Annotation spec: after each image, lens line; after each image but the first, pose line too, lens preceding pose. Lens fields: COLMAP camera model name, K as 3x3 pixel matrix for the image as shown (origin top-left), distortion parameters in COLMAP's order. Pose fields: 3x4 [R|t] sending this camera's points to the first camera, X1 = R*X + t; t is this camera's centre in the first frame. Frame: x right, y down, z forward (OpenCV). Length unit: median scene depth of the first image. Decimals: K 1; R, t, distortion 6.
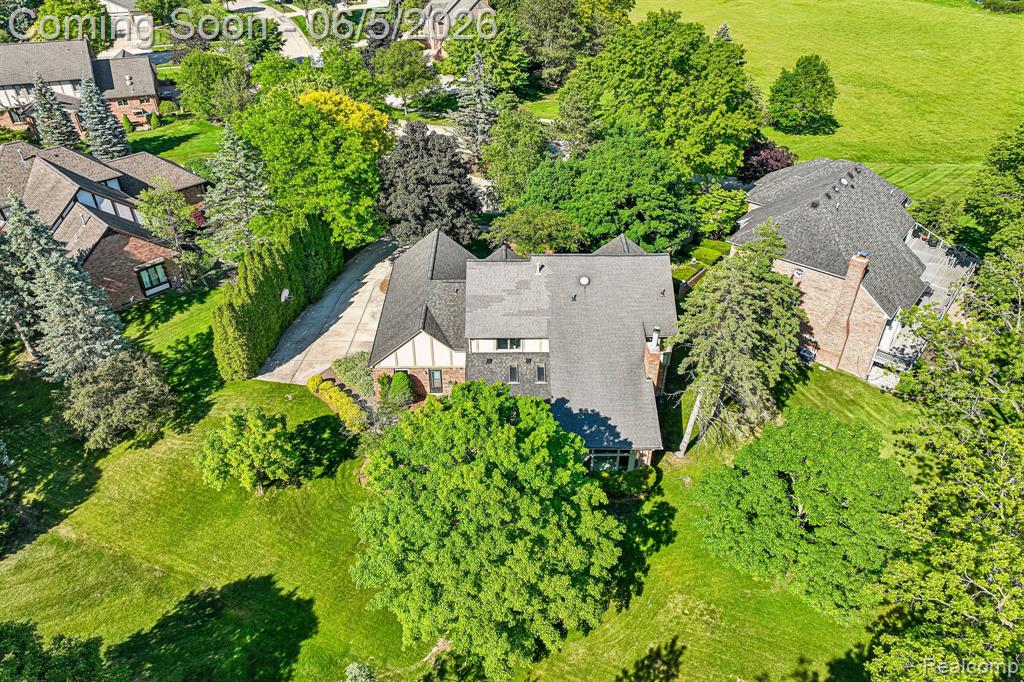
lens RADIAL K [[726.6, 0, 512.0], [0, 726.6, 341.0], [0, 0, 1]] dist [-0.000486, -0.001636]
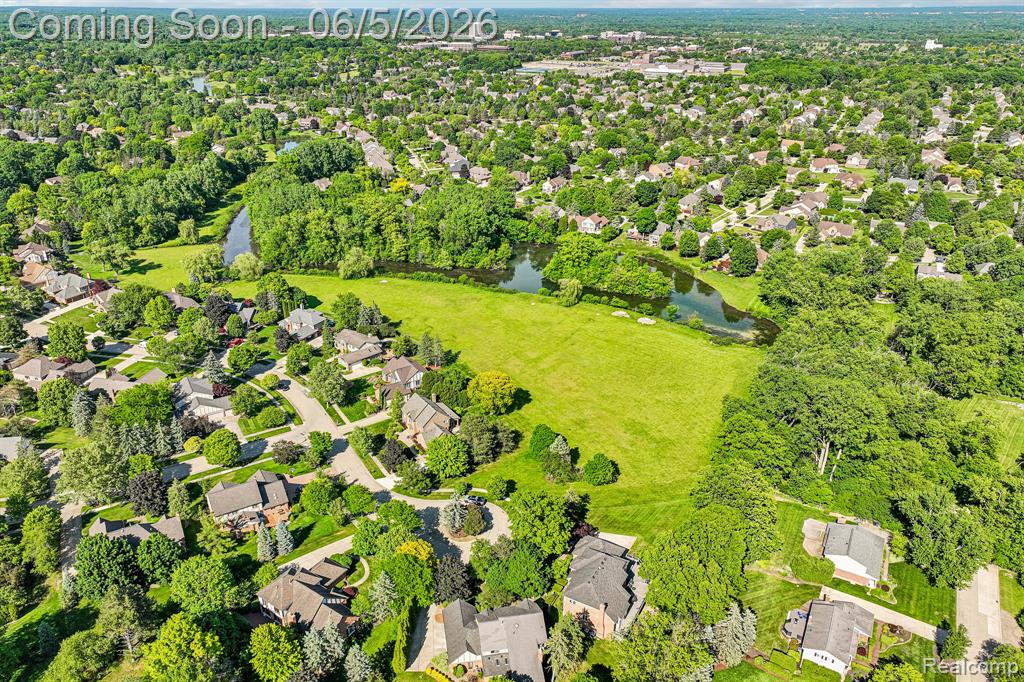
lens RADIAL K [[717.1, 0, 512.0], [0, 717.1, 341.0], [0, 0, 1]] dist [0.020355, 0.002759]
pose [[0.985979, -0.074445, 0.149344, -0.276298], [0.099136, 0.981235, -0.165377, -0.735732], [-0.134230, 0.177864, 0.974857, -2.117382]]
